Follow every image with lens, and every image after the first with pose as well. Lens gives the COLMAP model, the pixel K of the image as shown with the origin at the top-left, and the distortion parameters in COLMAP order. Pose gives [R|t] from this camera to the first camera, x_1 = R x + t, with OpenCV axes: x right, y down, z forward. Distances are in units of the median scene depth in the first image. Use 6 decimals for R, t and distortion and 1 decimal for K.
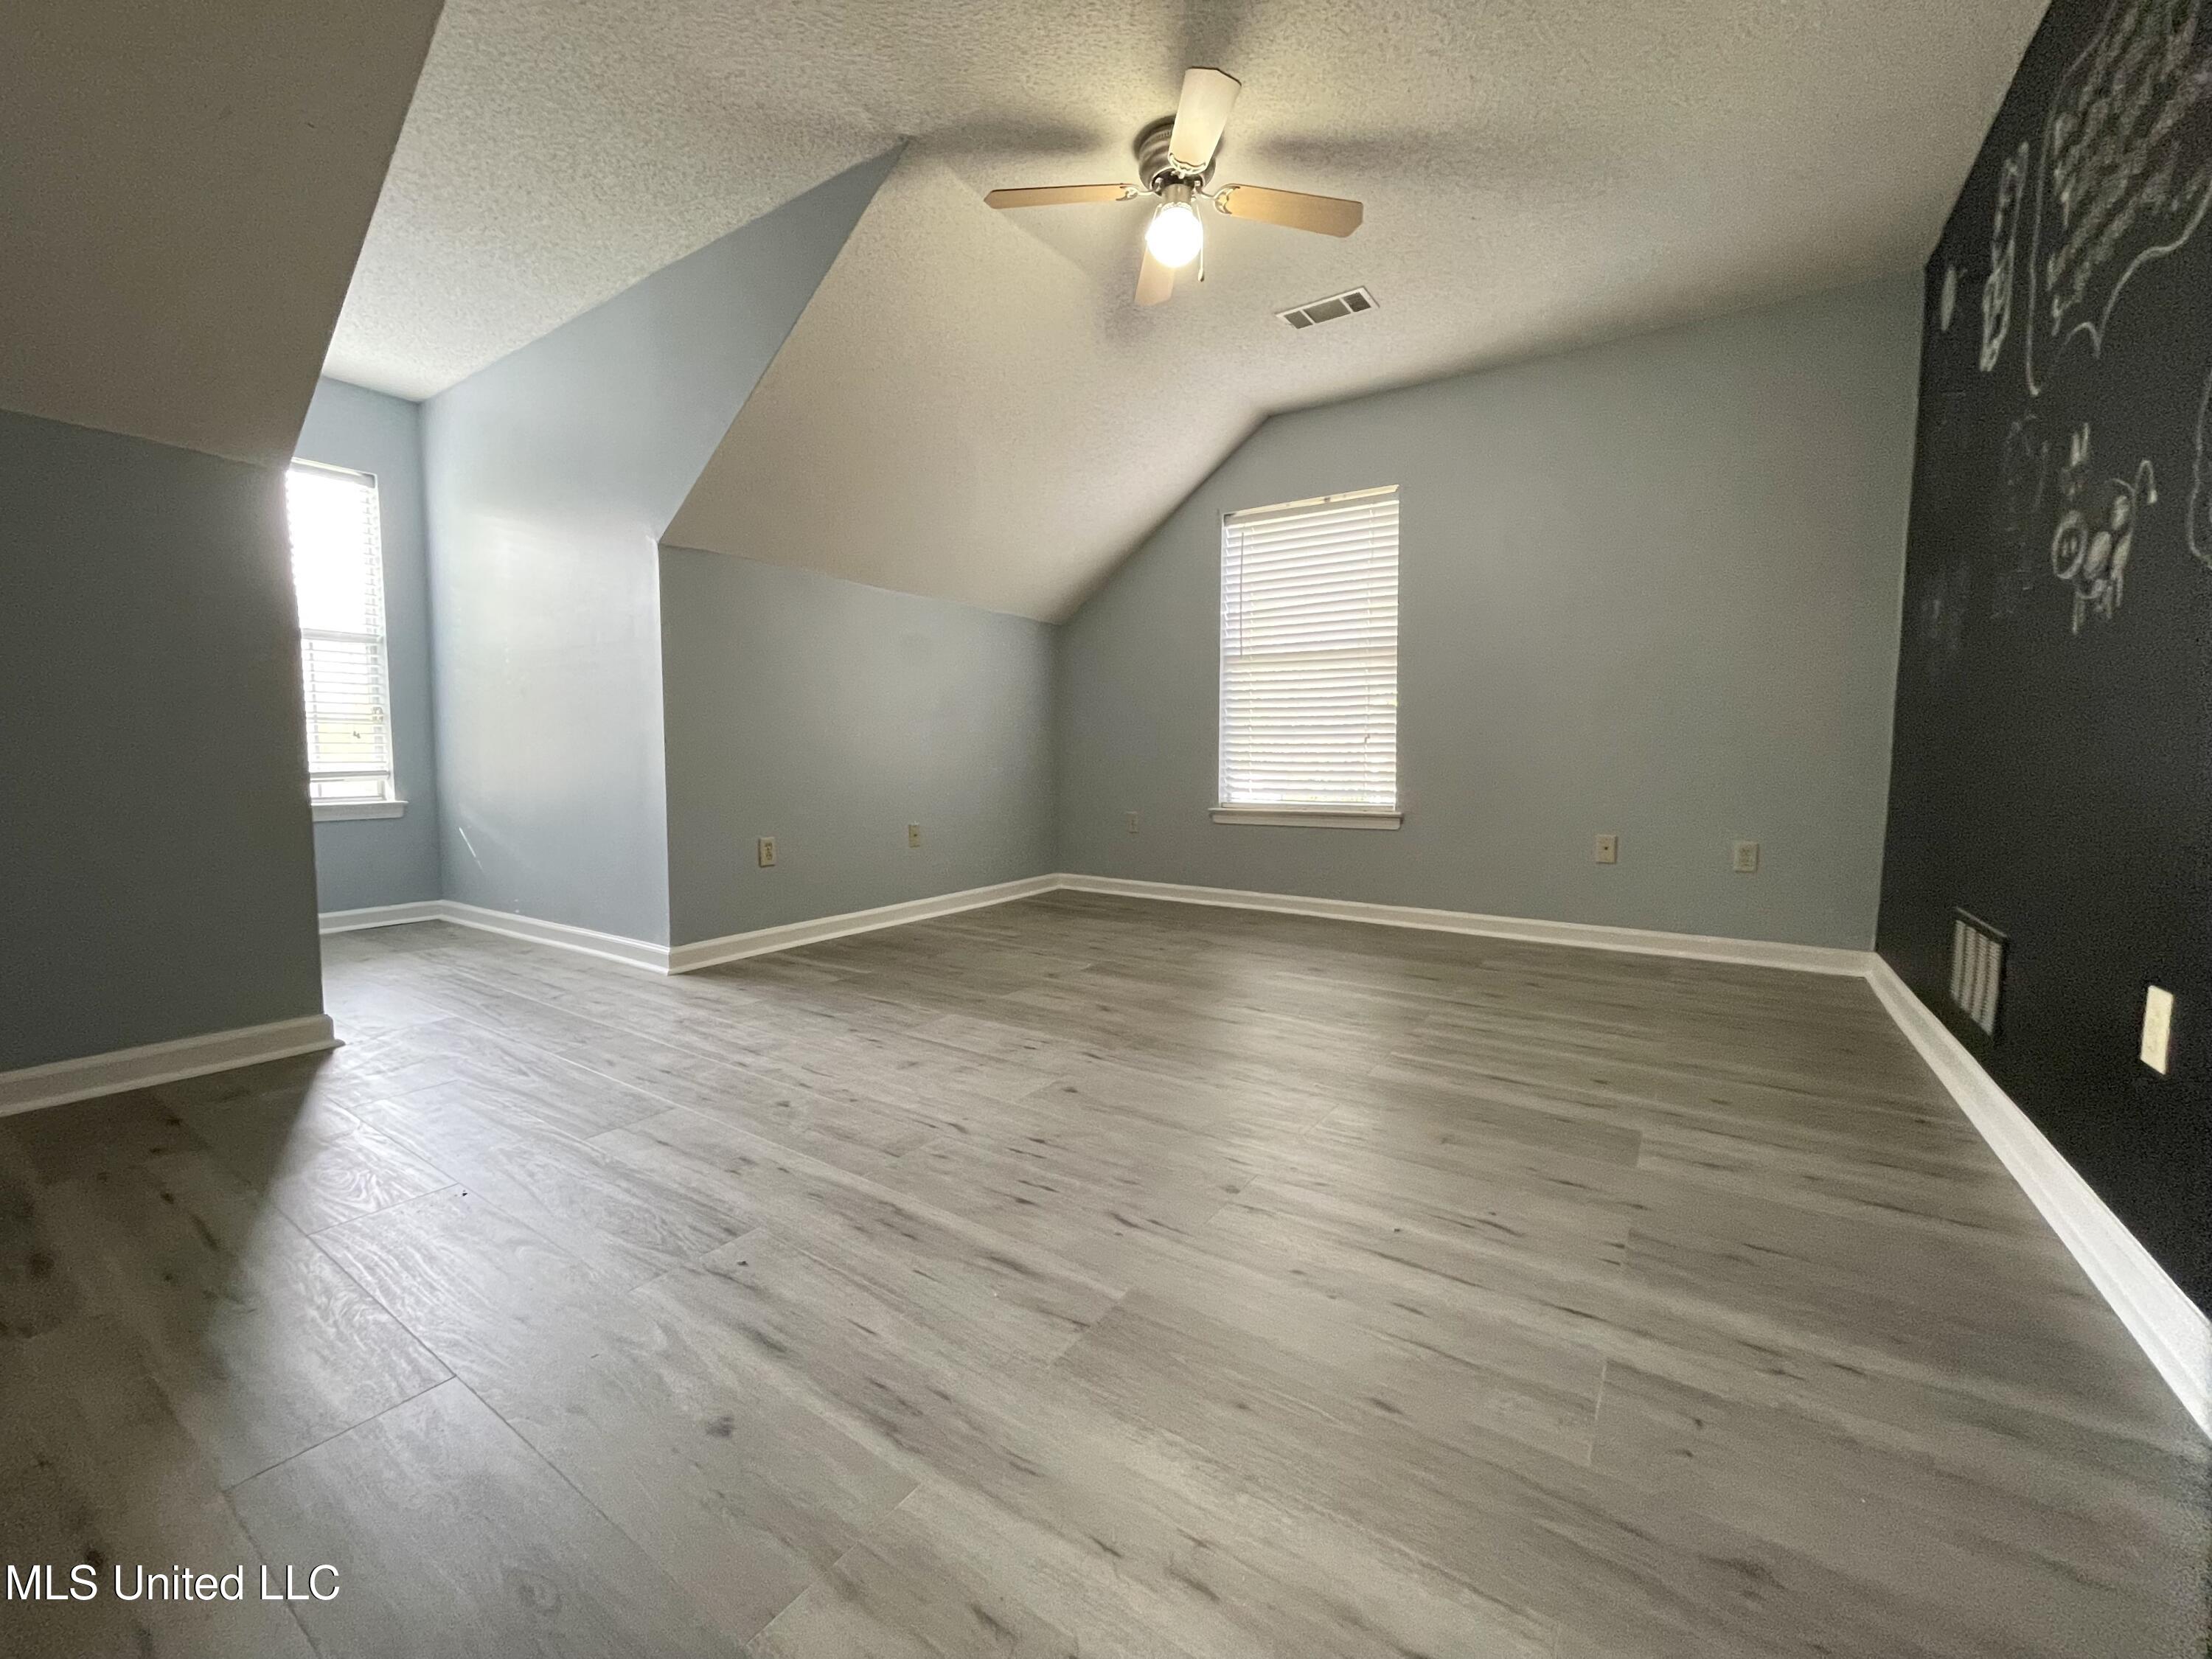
lens RADIAL K [[888.4, 0, 1114.9], [0, 888.4, 836.5], [0, 0, 1]] dist [0.001582, 0.000062]
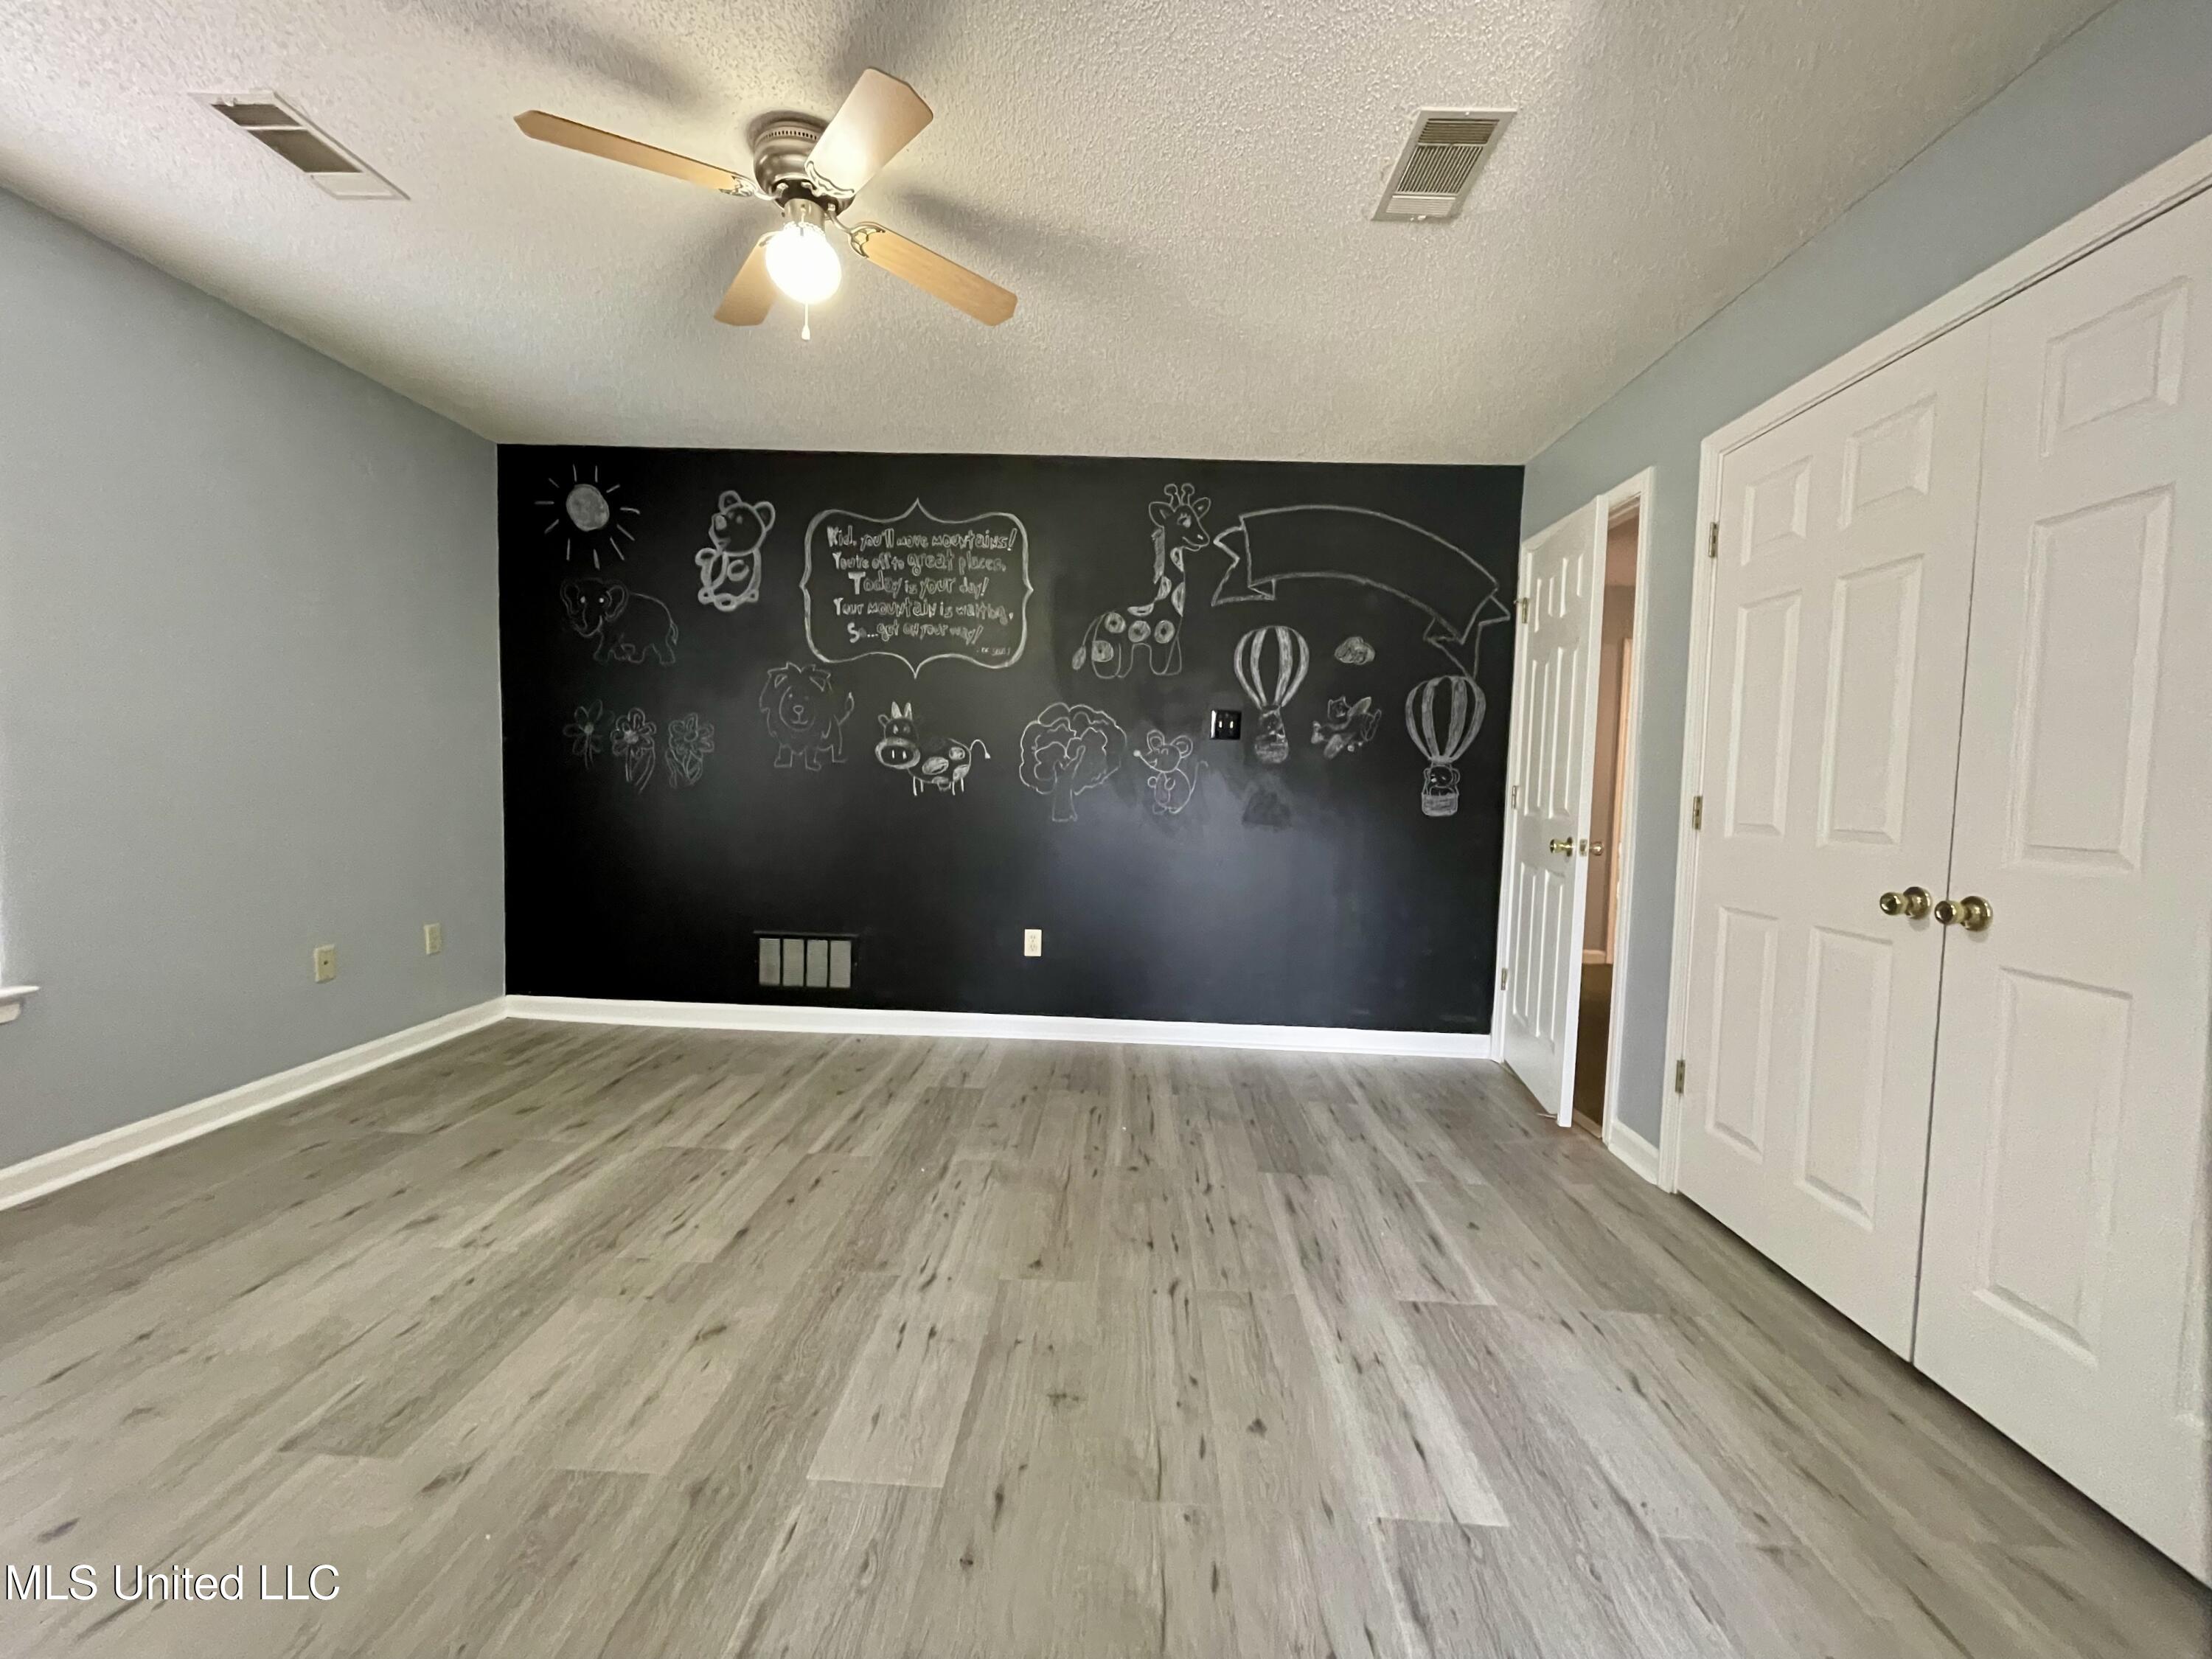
lens RADIAL K [[888.4, 0, 1109.7], [0, 888.4, 827.1], [0, 0, 1]] dist [0.001582, 0.000062]
pose [[-0.520295, -0.064794, 0.851525, -0.983493], [0.050040, 0.993091, 0.106141, -0.313219], [-0.852519, 0.097834, -0.513458, 1.550848]]
